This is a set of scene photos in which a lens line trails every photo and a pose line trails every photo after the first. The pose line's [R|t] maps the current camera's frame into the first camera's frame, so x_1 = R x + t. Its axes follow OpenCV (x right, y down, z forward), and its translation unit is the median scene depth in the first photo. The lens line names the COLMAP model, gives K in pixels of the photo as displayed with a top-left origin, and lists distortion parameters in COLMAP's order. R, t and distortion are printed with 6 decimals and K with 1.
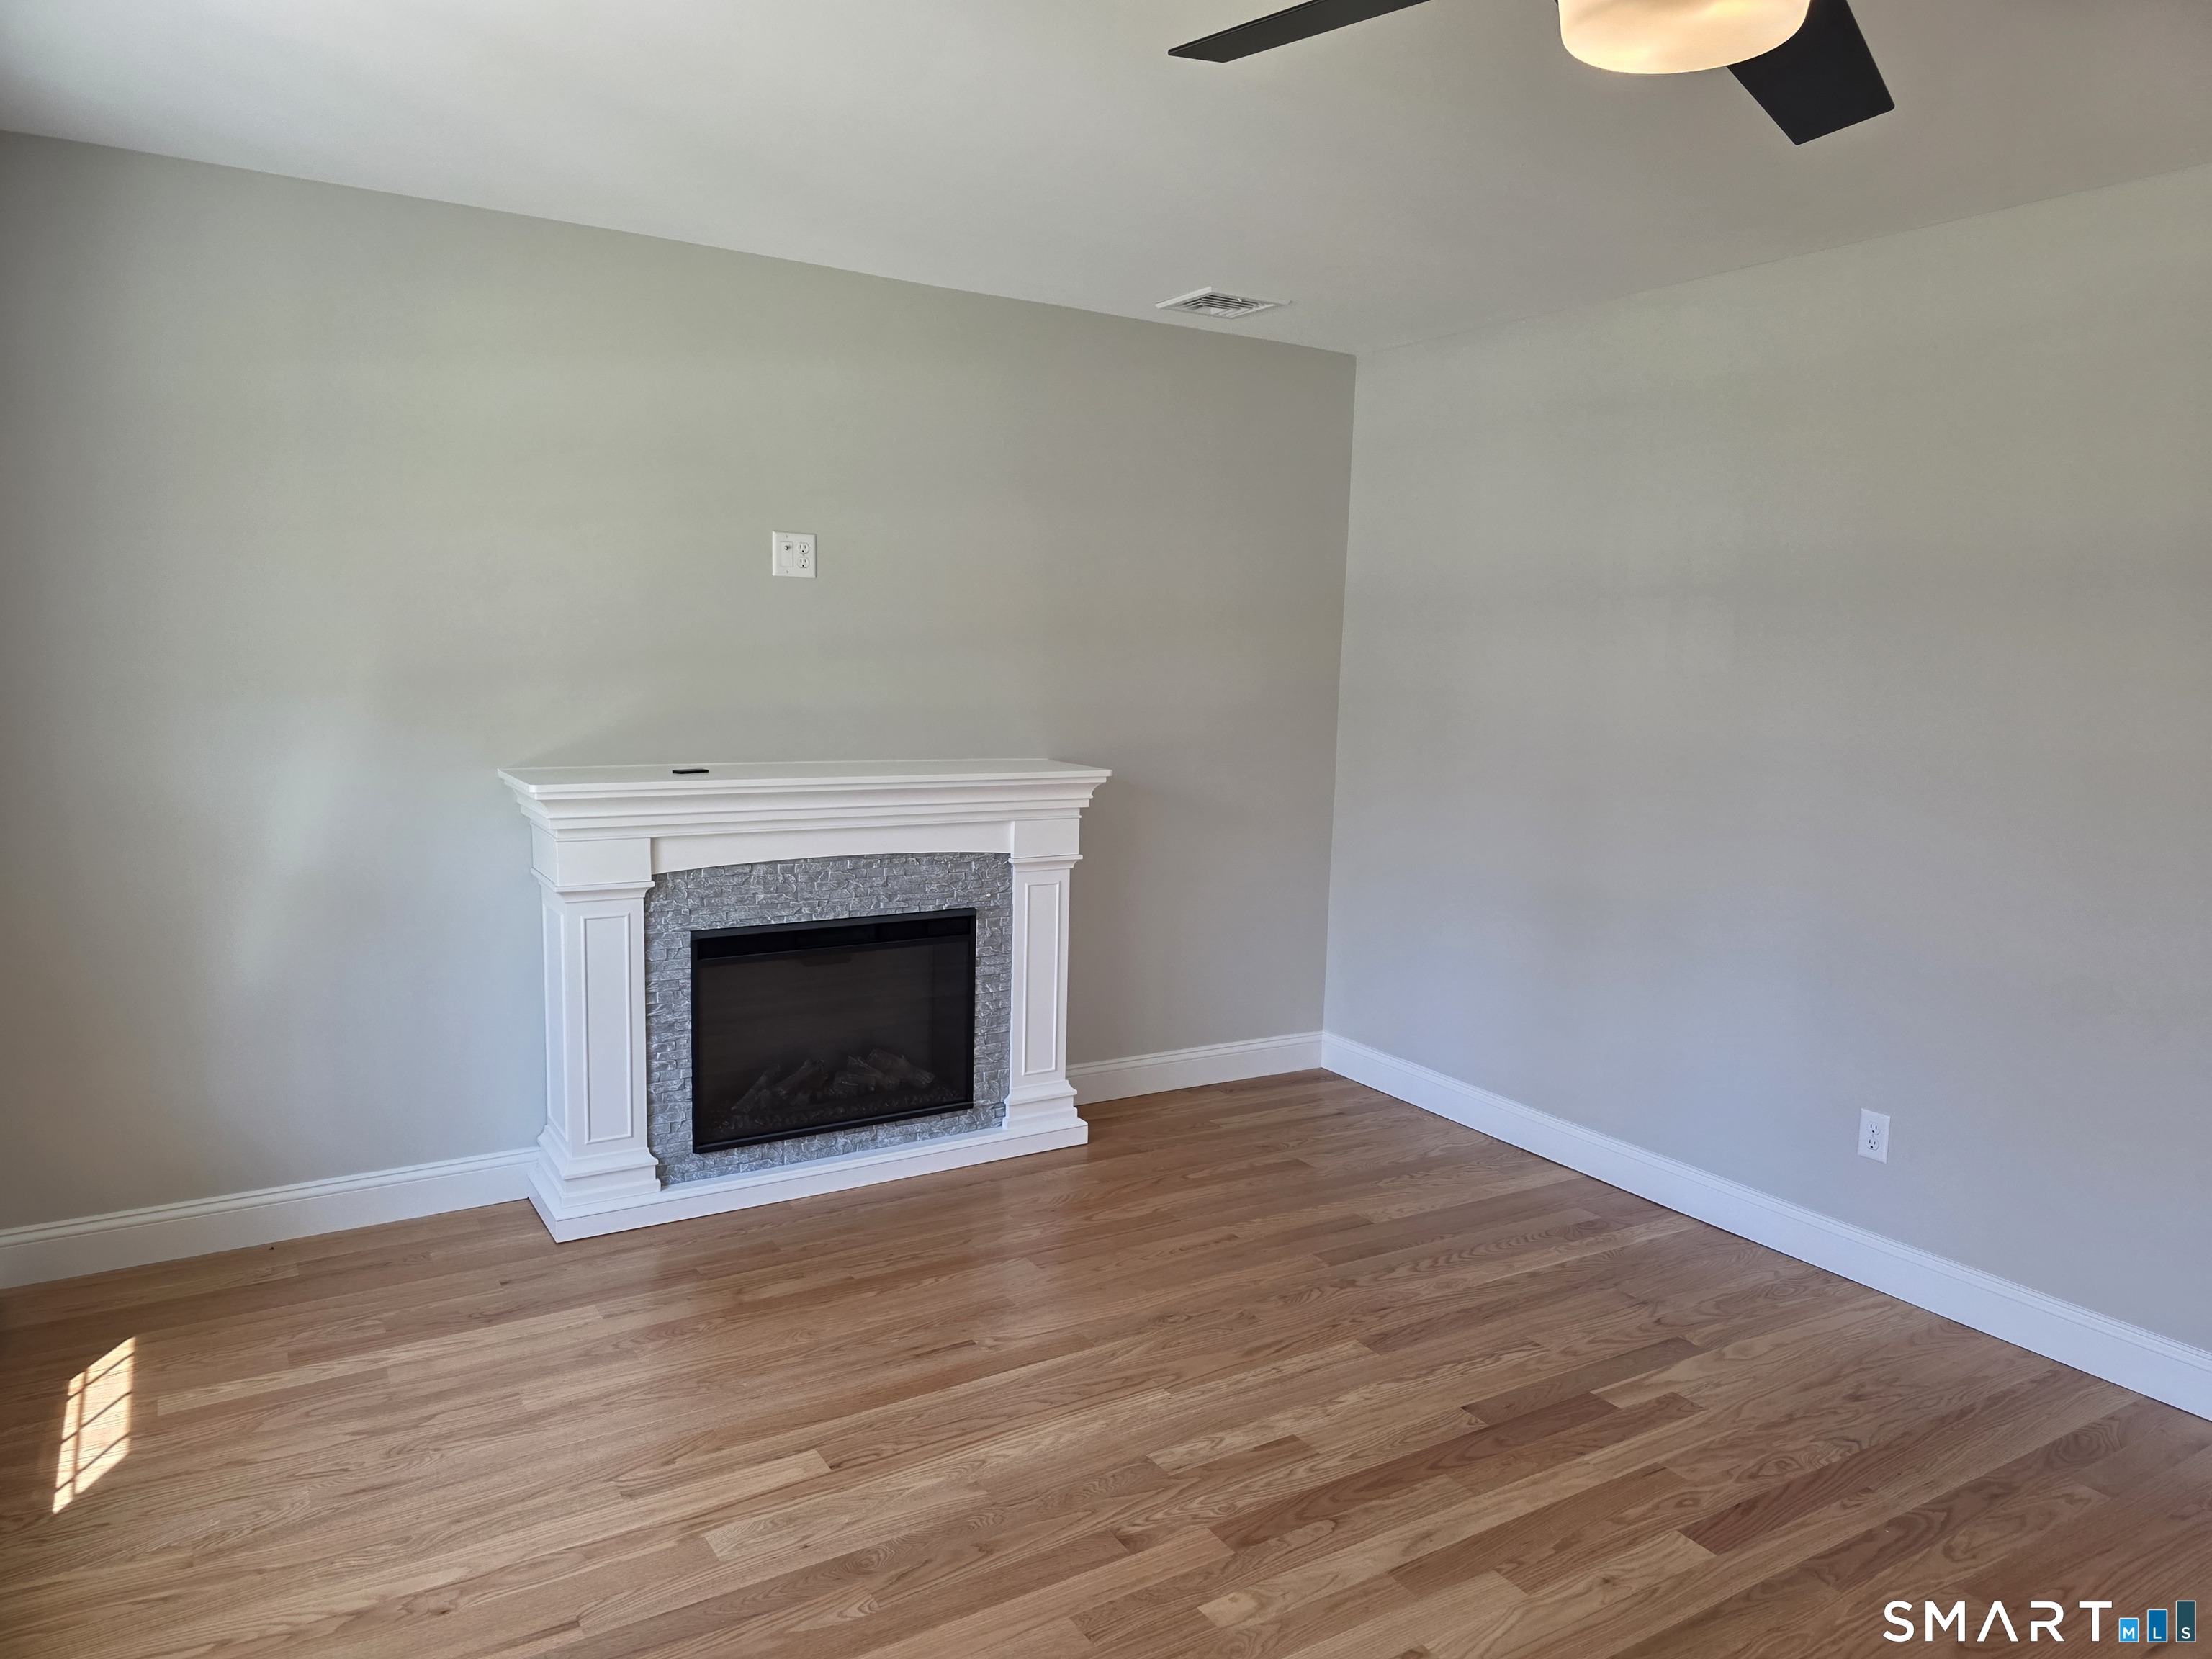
lens RADIAL K [[1475.2, 0, 1141.6], [0, 1475.2, 838.1], [0, 0, 1]] dist [0.069354, -0.064645]
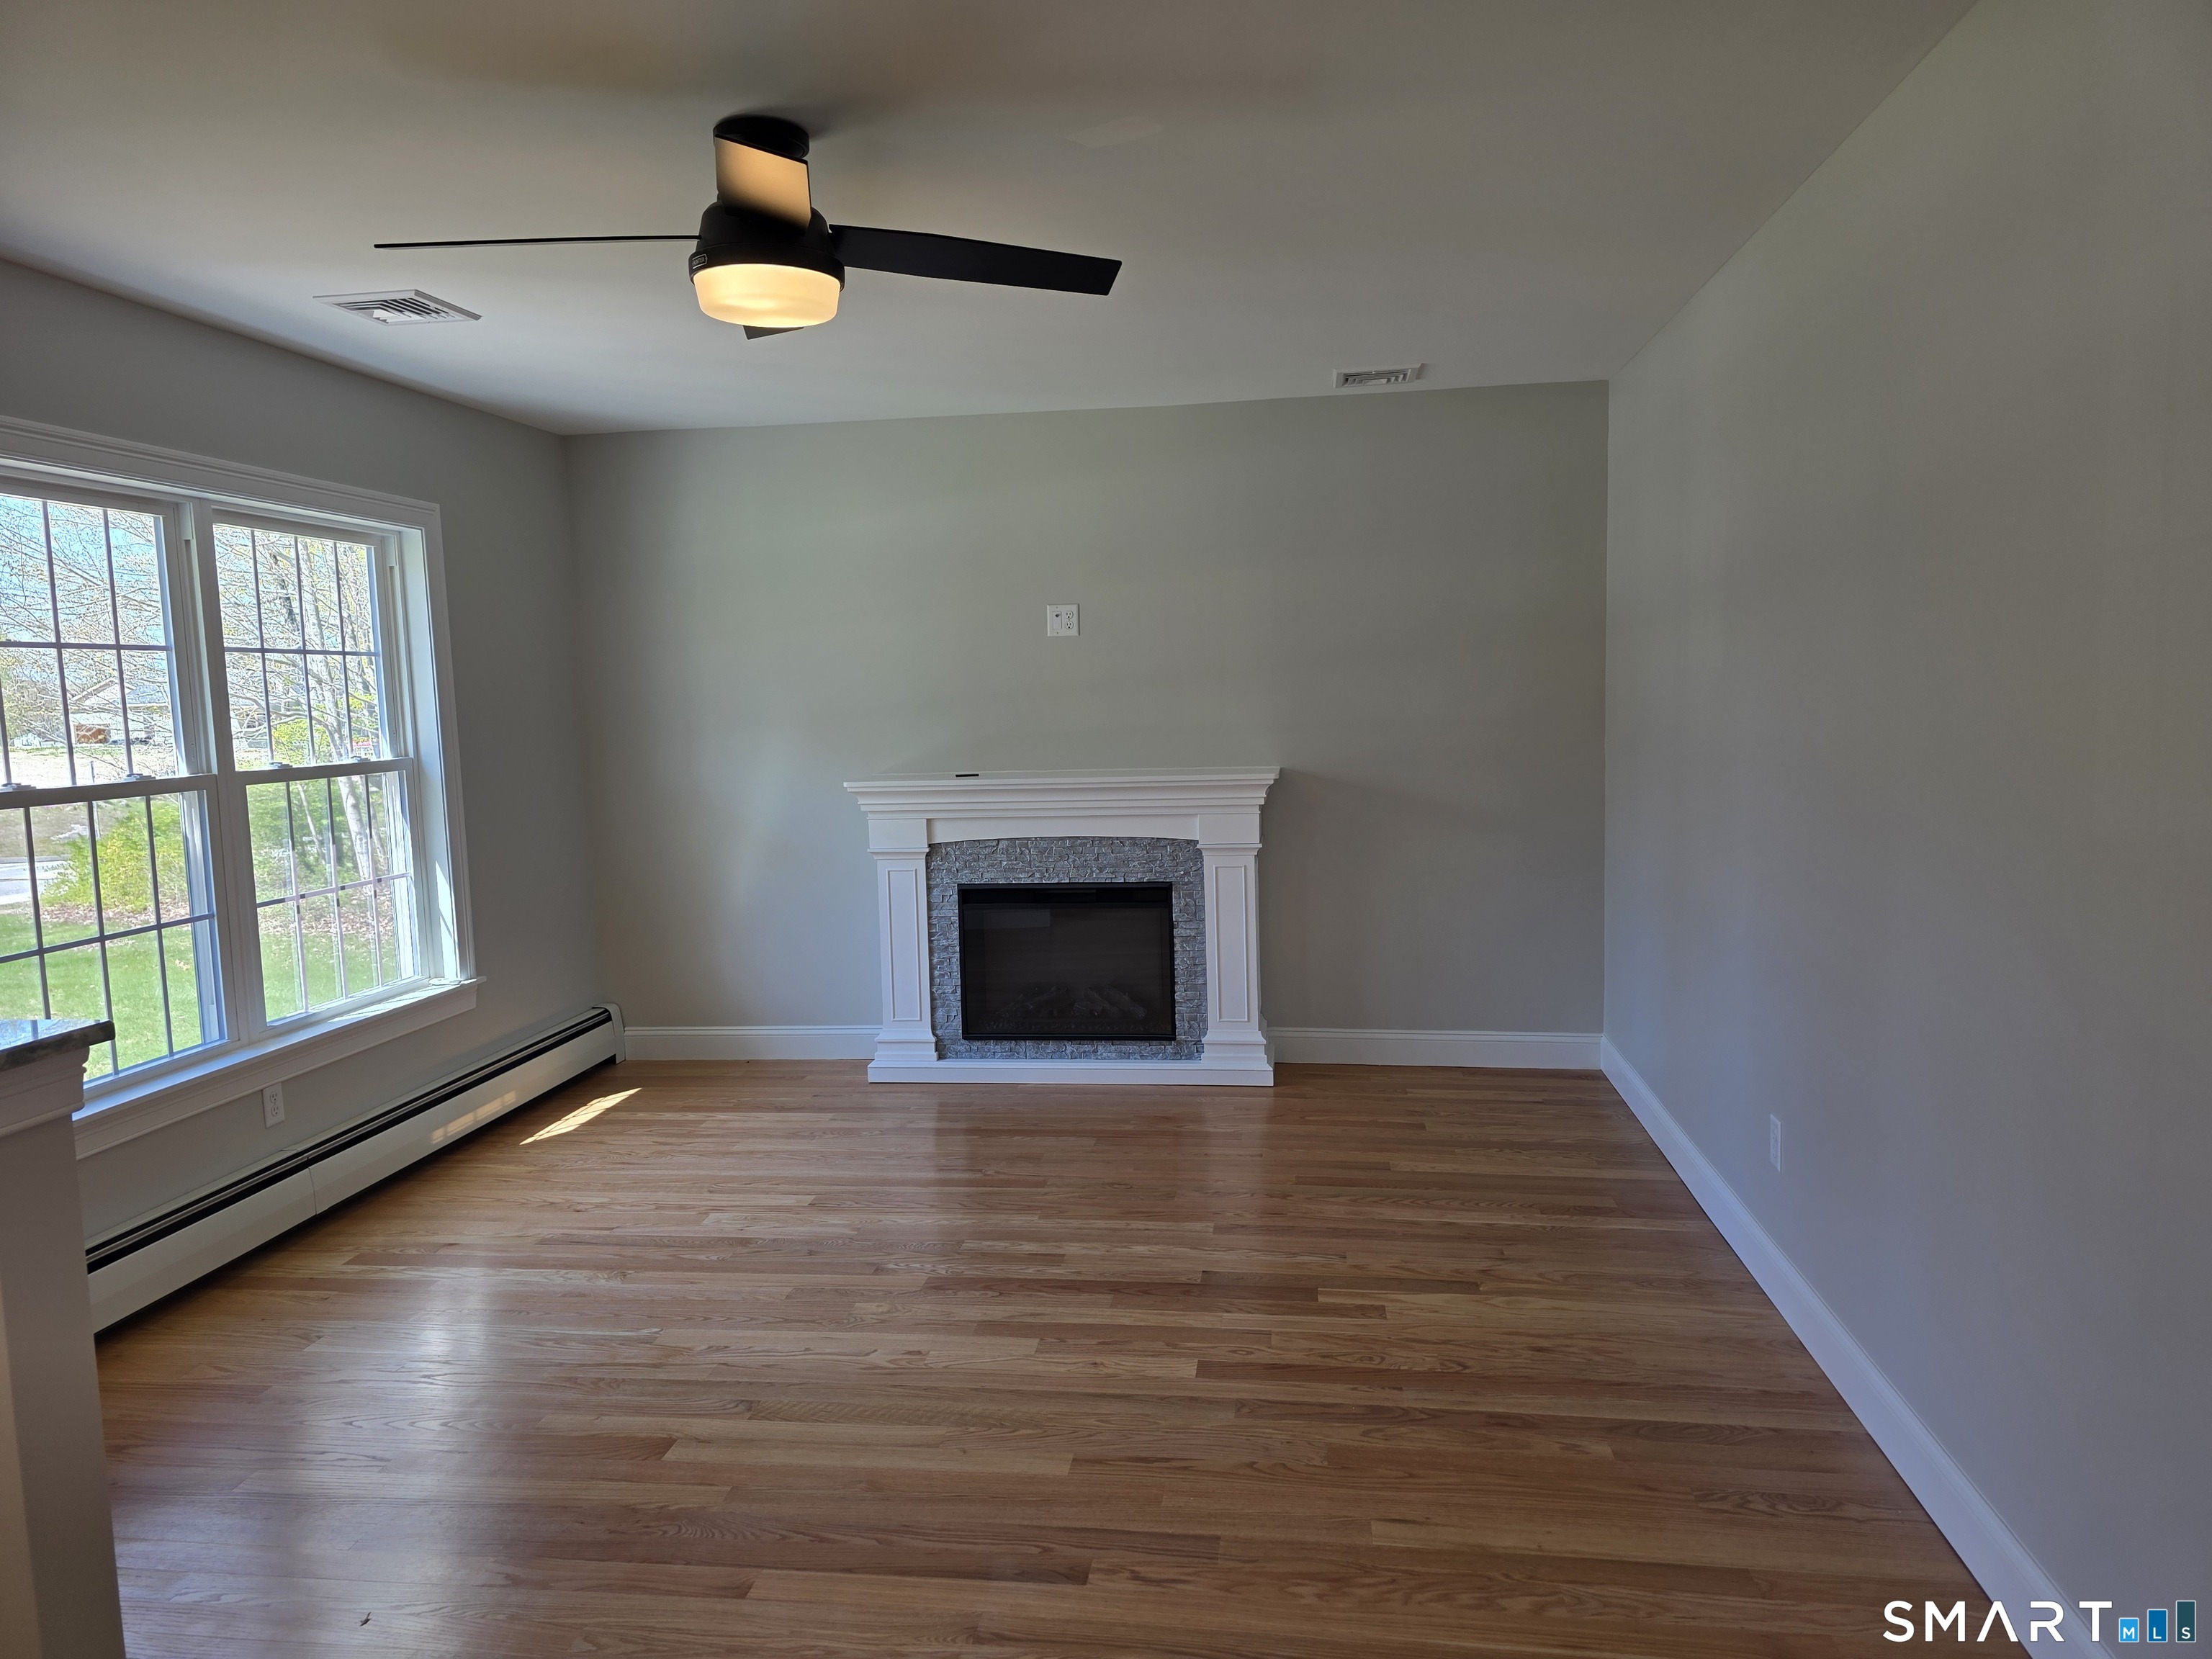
lens RADIAL K [[1460.5, 0, 1120.8], [0, 1460.5, 815.0], [0, 0, 1]] dist [0.117545, -0.167029]
pose [[0.770506, 0.009826, -0.637357, 0.729600], [-0.038180, 0.998797, -0.030758, 0.032810], [0.636289, 0.048034, 0.769954, -0.008032]]
